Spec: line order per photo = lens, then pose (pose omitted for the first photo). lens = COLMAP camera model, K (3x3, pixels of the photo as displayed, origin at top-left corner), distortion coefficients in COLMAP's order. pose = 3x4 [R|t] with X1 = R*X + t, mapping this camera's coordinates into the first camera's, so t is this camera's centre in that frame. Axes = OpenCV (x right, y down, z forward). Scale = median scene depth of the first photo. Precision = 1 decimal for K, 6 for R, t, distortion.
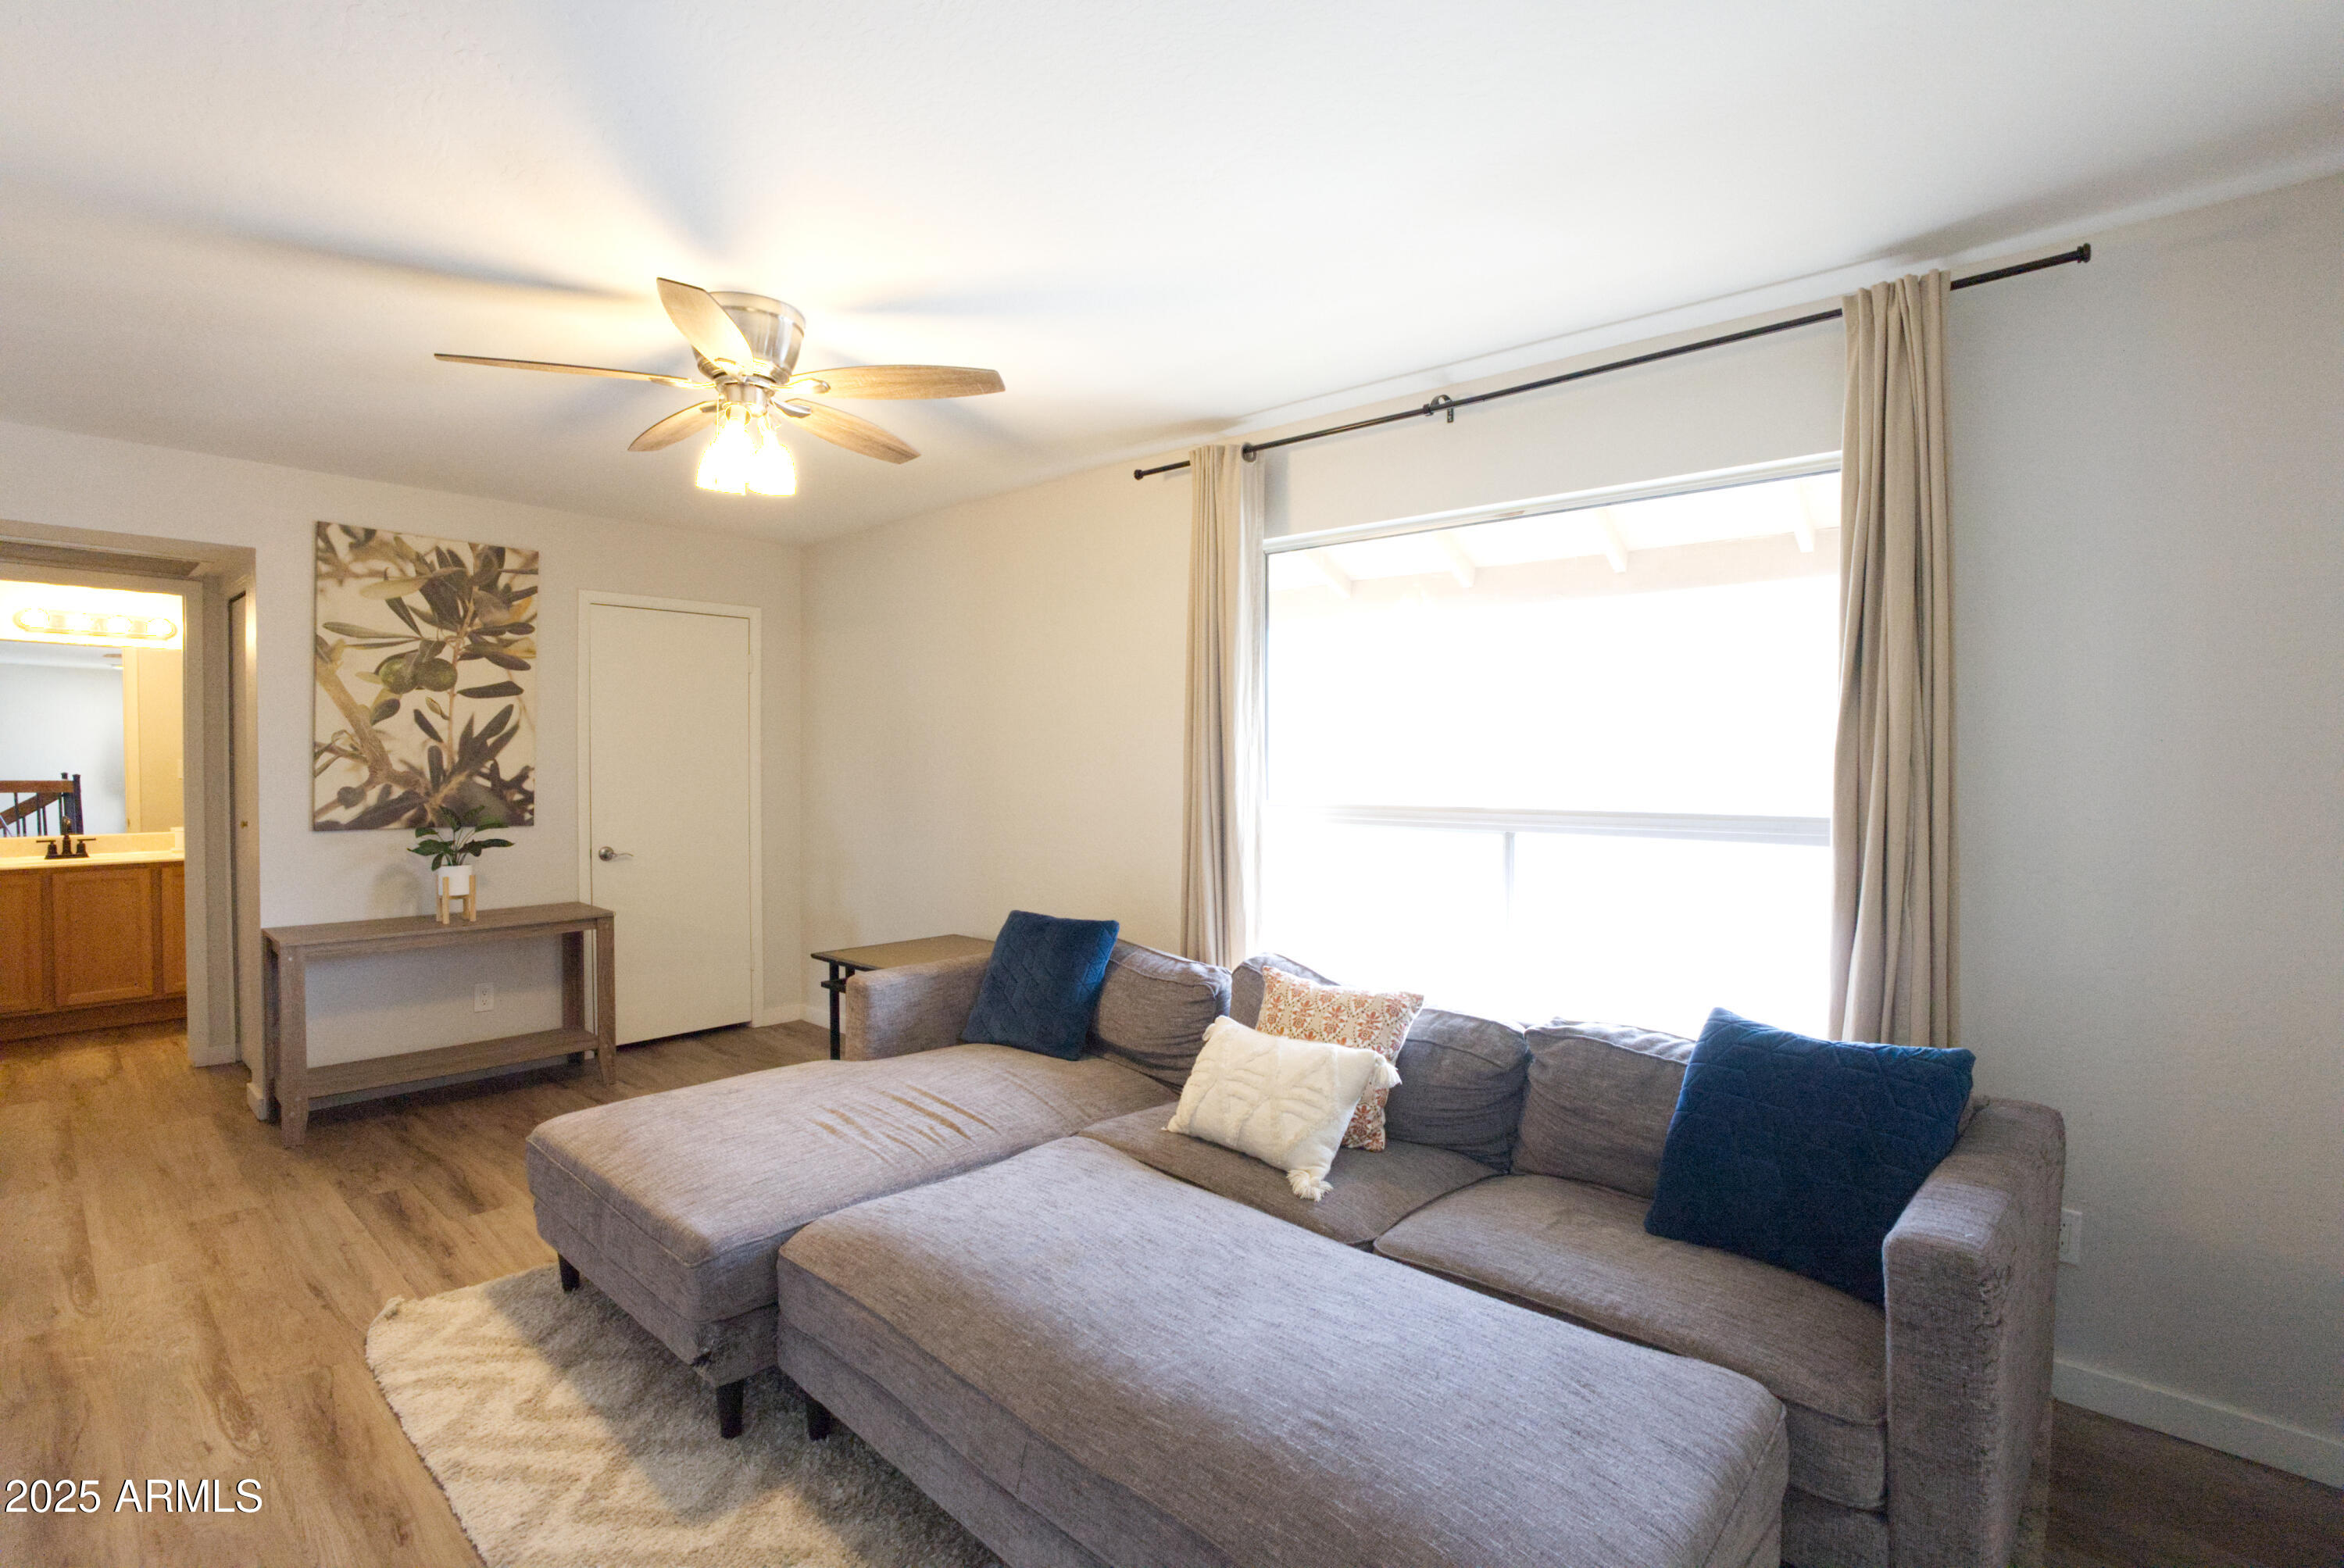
lens RADIAL K [[1085.3, 0, 1175.8], [0, 1085.3, 779.1], [0, 0, 1]] dist [-0.070410, 0.027040]
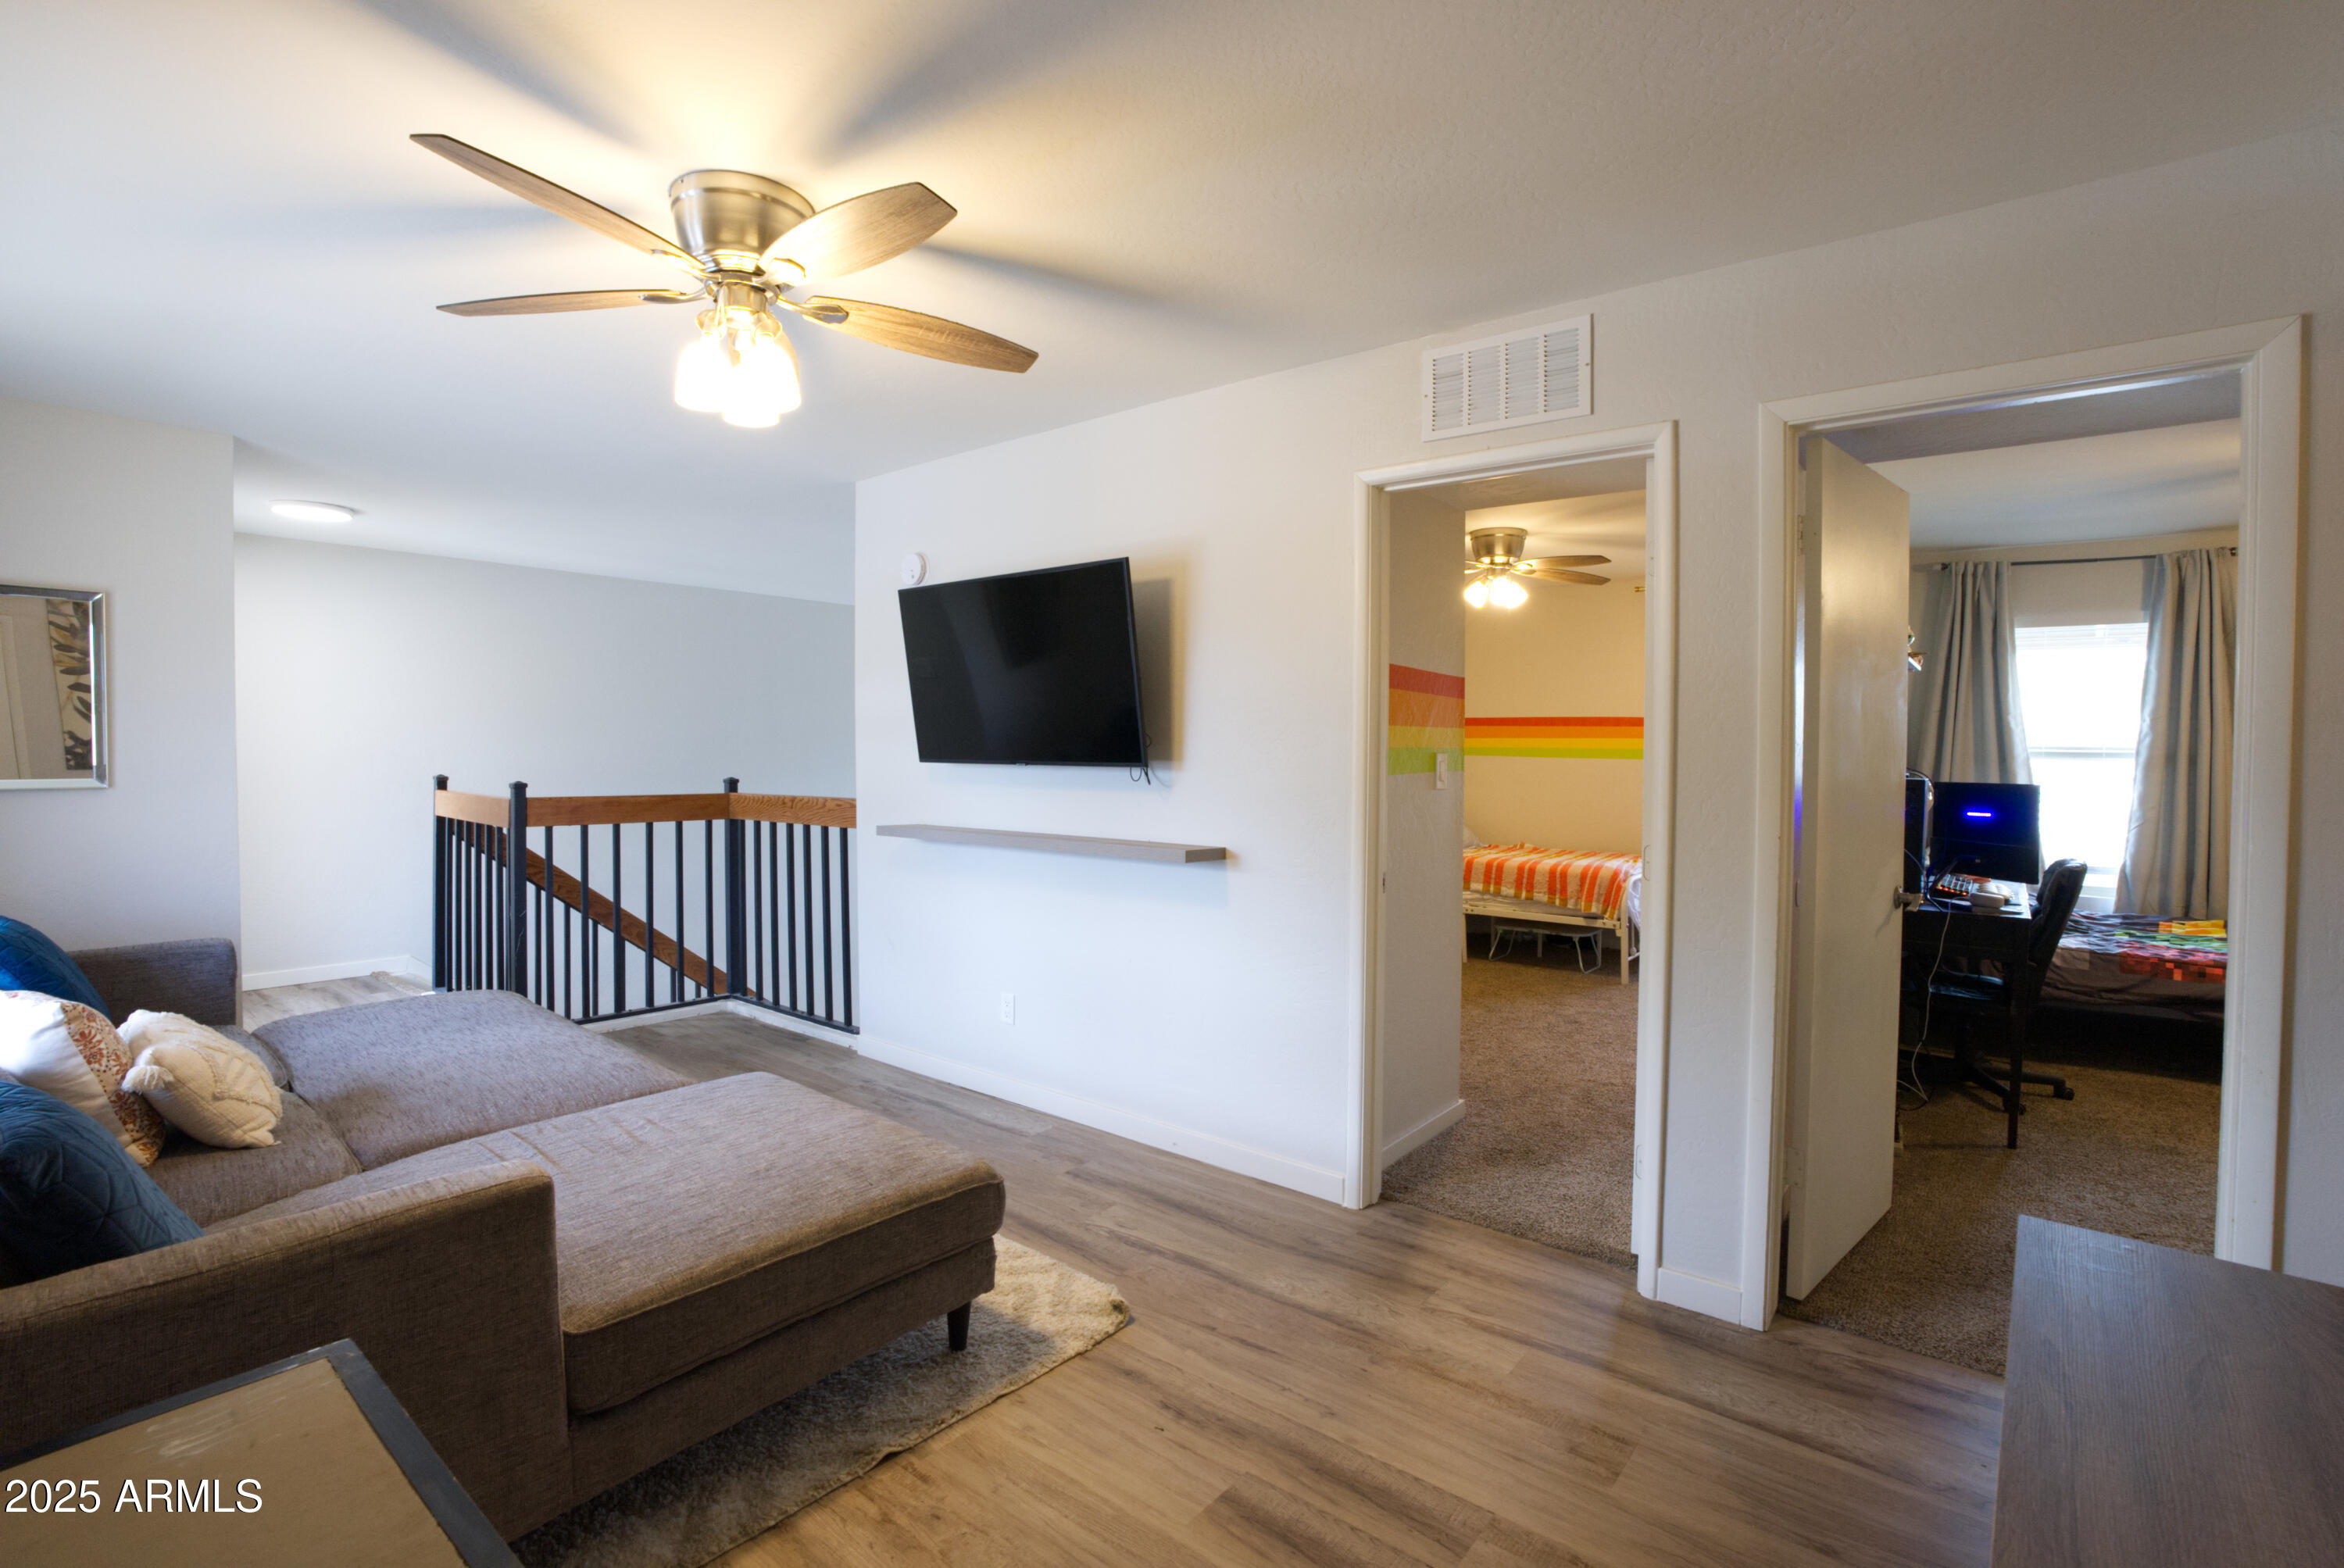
lens RADIAL K [[1085.3, 0, 1175.8], [0, 1085.3, 779.1], [0, 0, 1]] dist [-0.070410, 0.027040]
pose [[-0.998976, -0.008126, -0.044499, -0.453814], [-0.010154, 0.998911, 0.045533, -0.017718], [0.044081, 0.045938, -0.997971, 1.187066]]
